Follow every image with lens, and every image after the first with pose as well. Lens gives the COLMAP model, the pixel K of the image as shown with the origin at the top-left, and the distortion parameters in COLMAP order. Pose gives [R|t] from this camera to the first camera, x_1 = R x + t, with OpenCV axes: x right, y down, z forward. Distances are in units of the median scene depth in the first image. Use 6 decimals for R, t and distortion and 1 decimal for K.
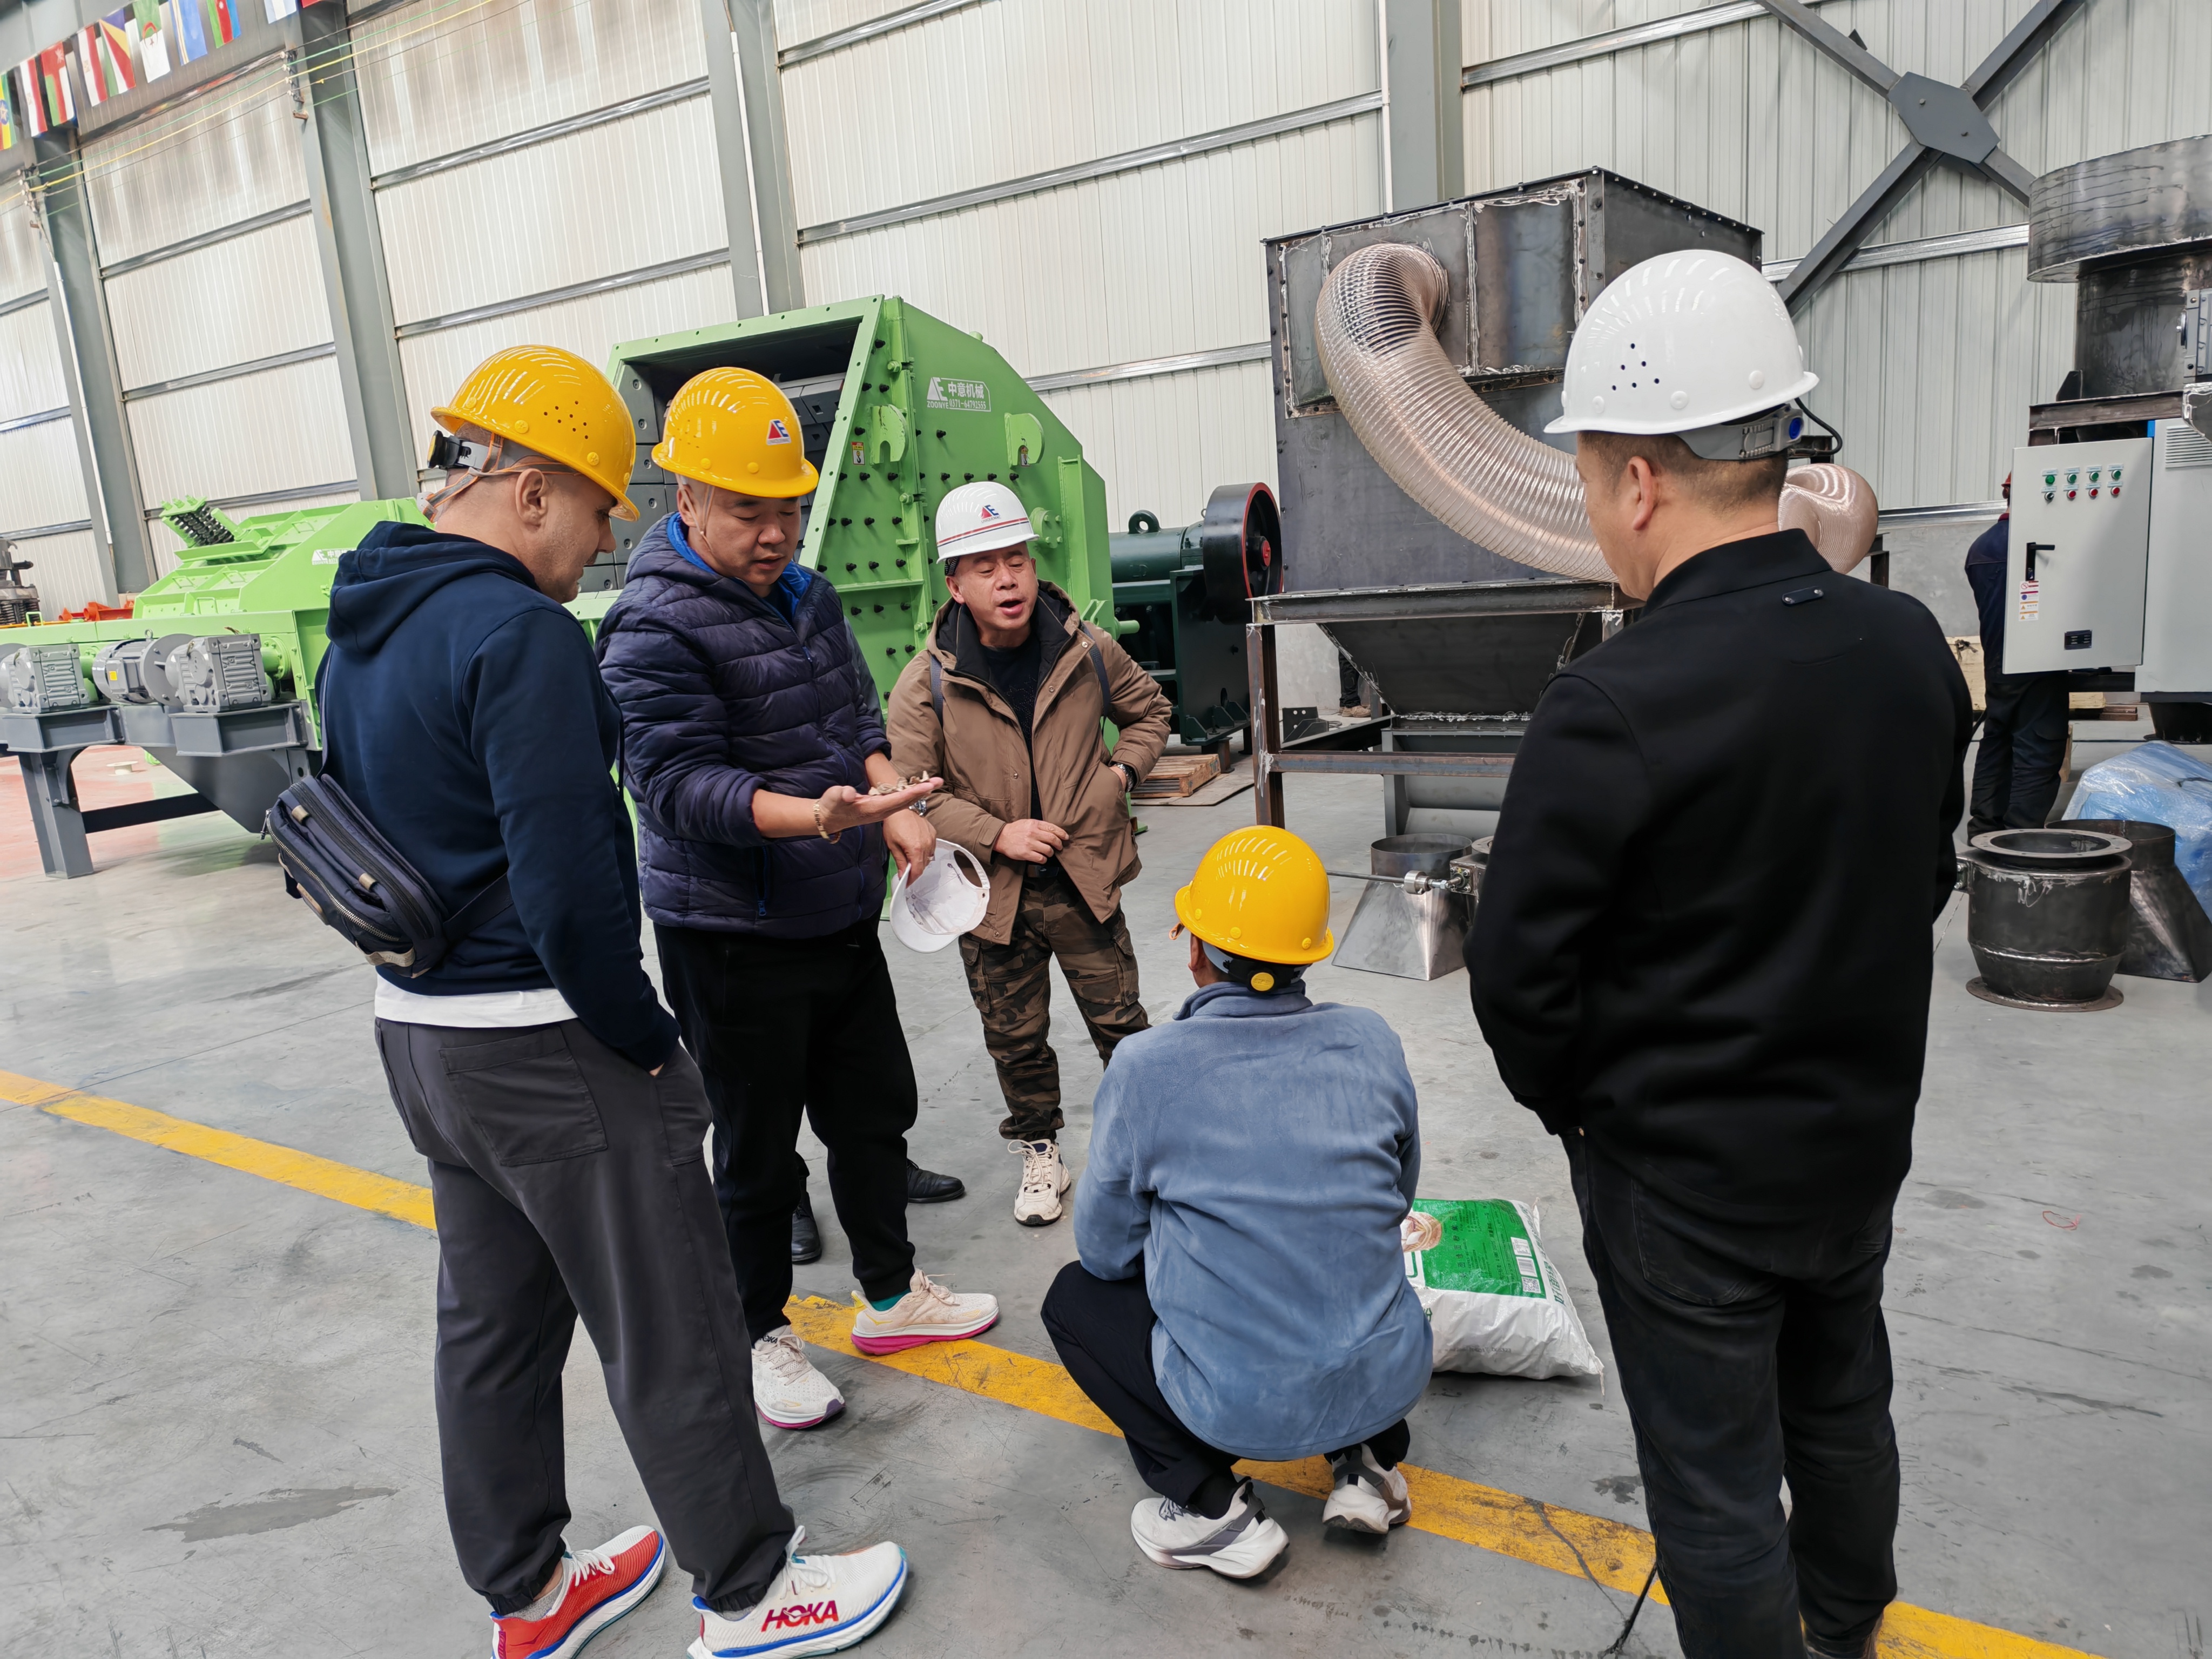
lens RADIAL K [[1514.3, 0, 1109.9], [0, 1514.3, 830.6], [0, 0, 1]] dist [-0.002477, -0.006778]
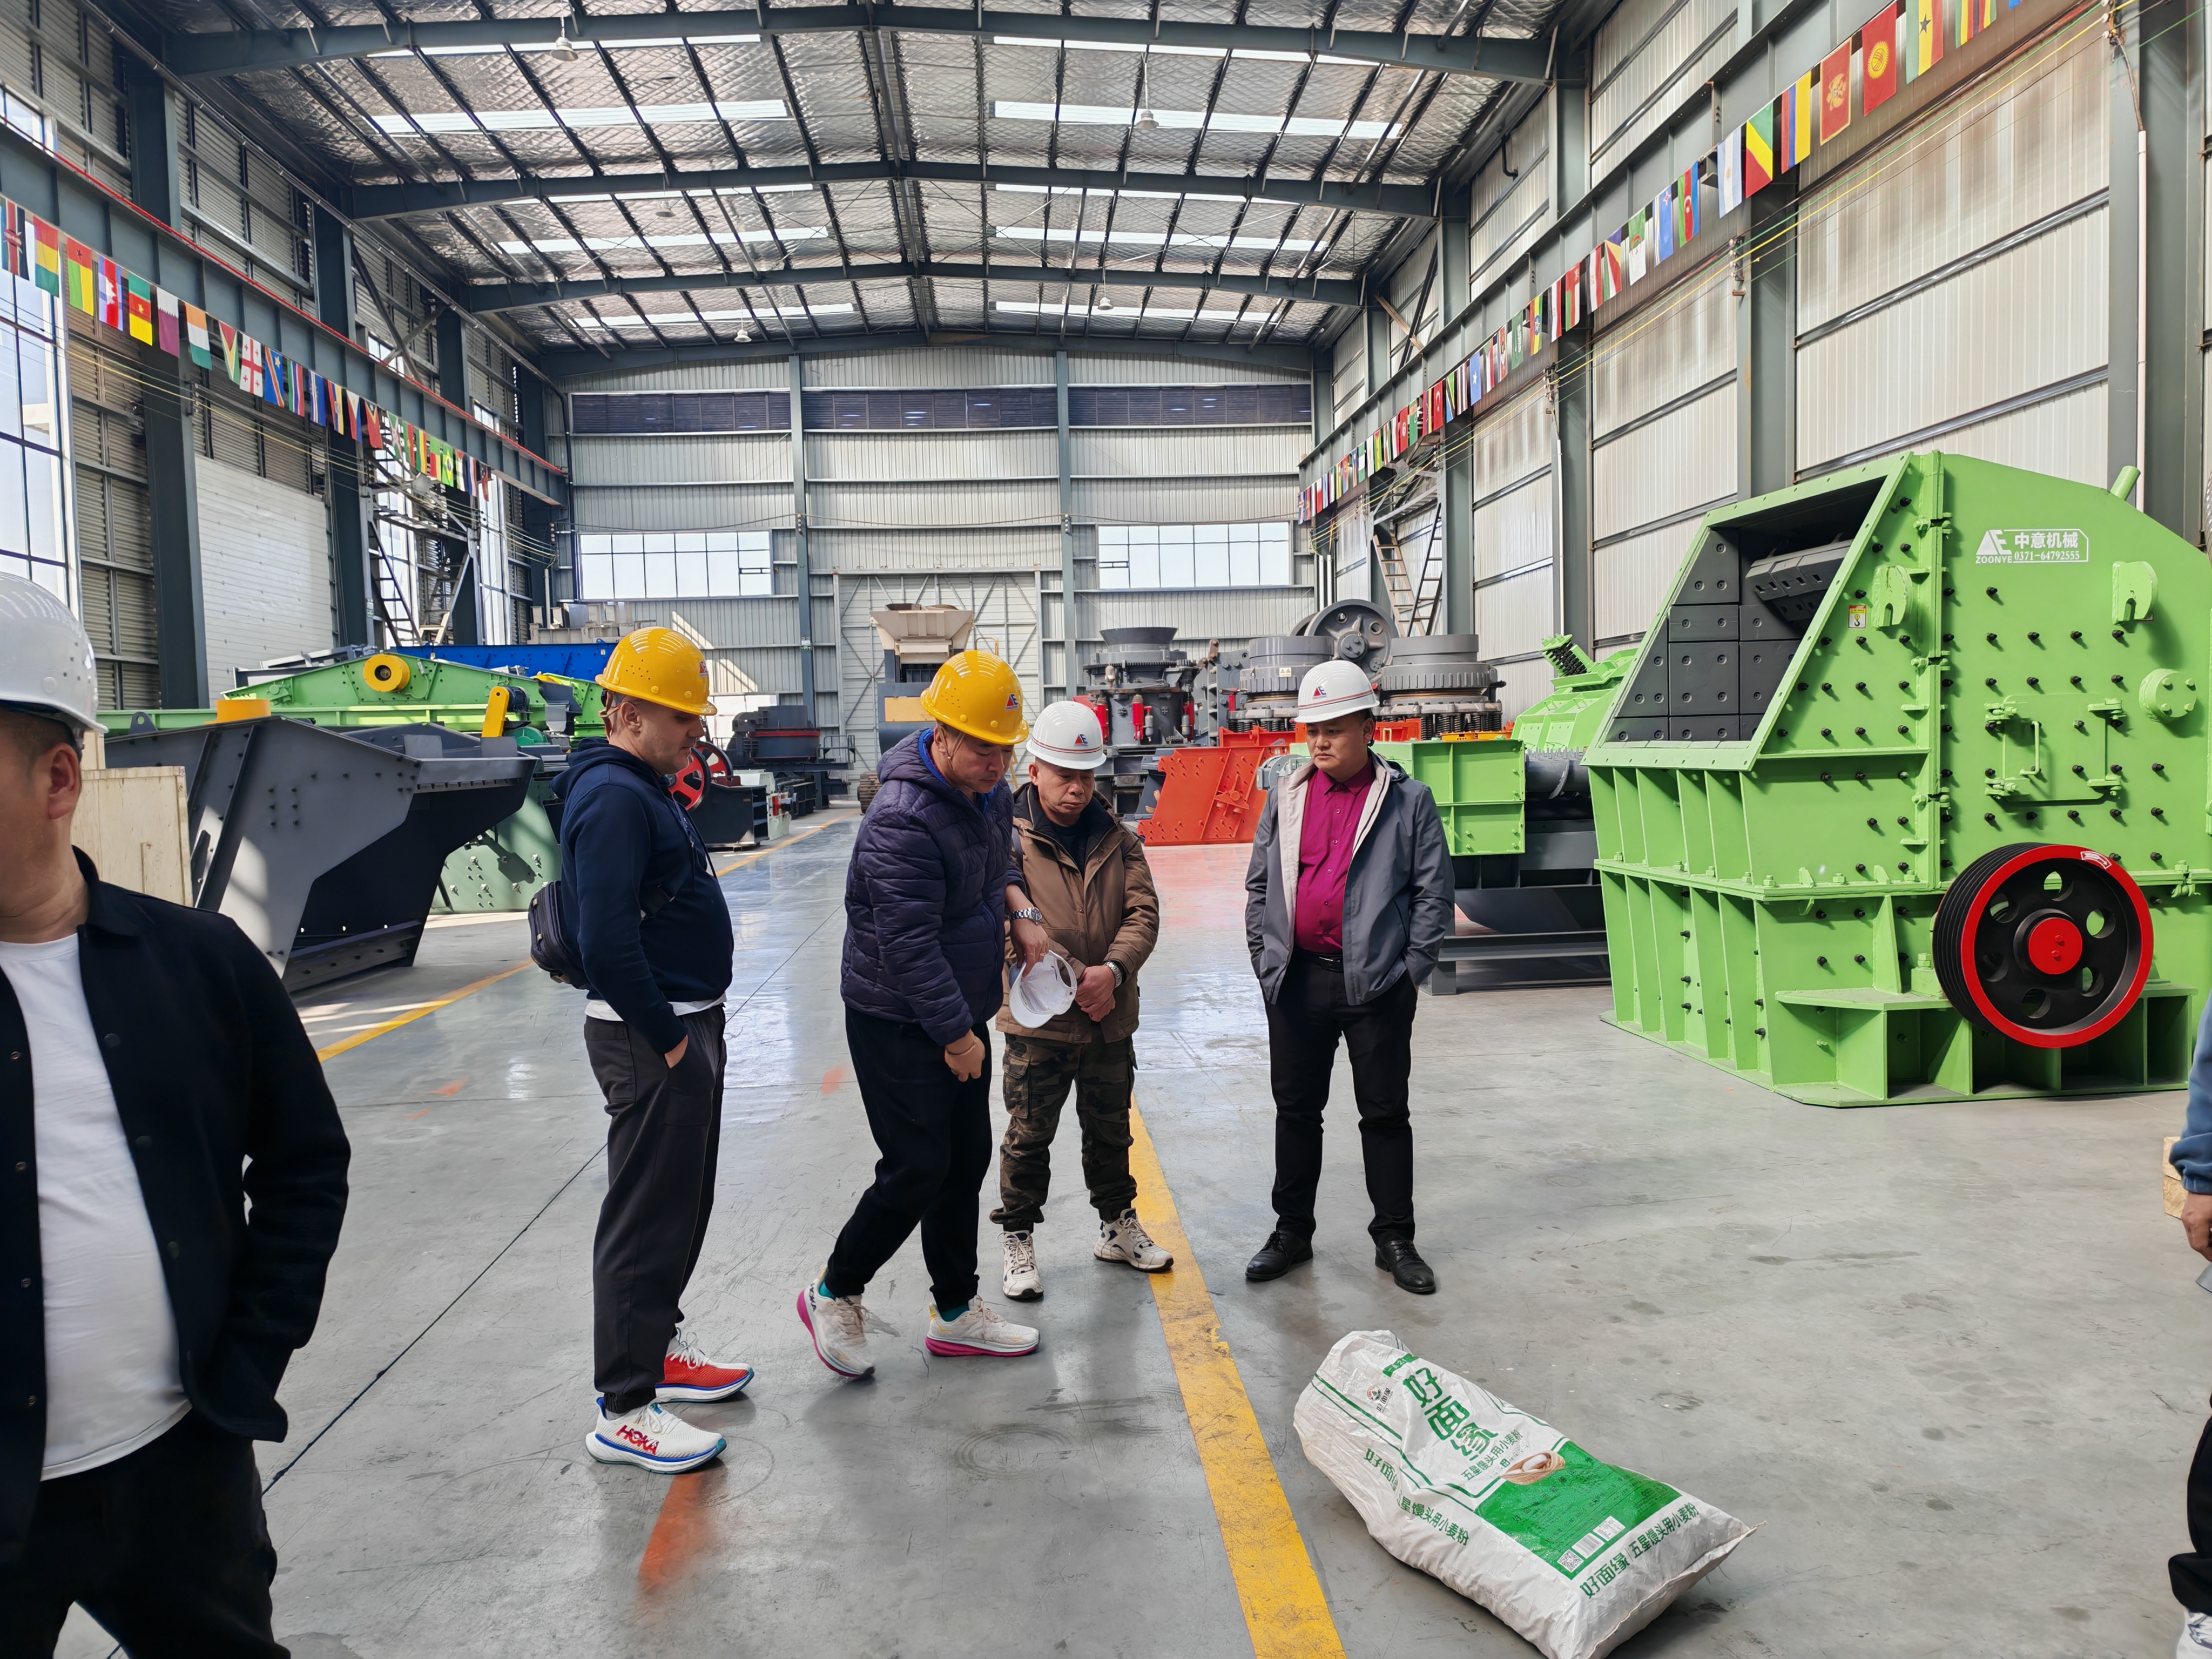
lens RADIAL K [[1514.3, 0, 1100.8], [0, 1514.3, 819.6], [0, 0, 1]] dist [-0.002477, -0.006778]
pose [[0.589278, 0.100627, -0.801639, 0.115741], [-0.168906, 0.985632, -0.000439, -0.013776], [0.790077, 0.135661, 0.597808, 0.021721]]
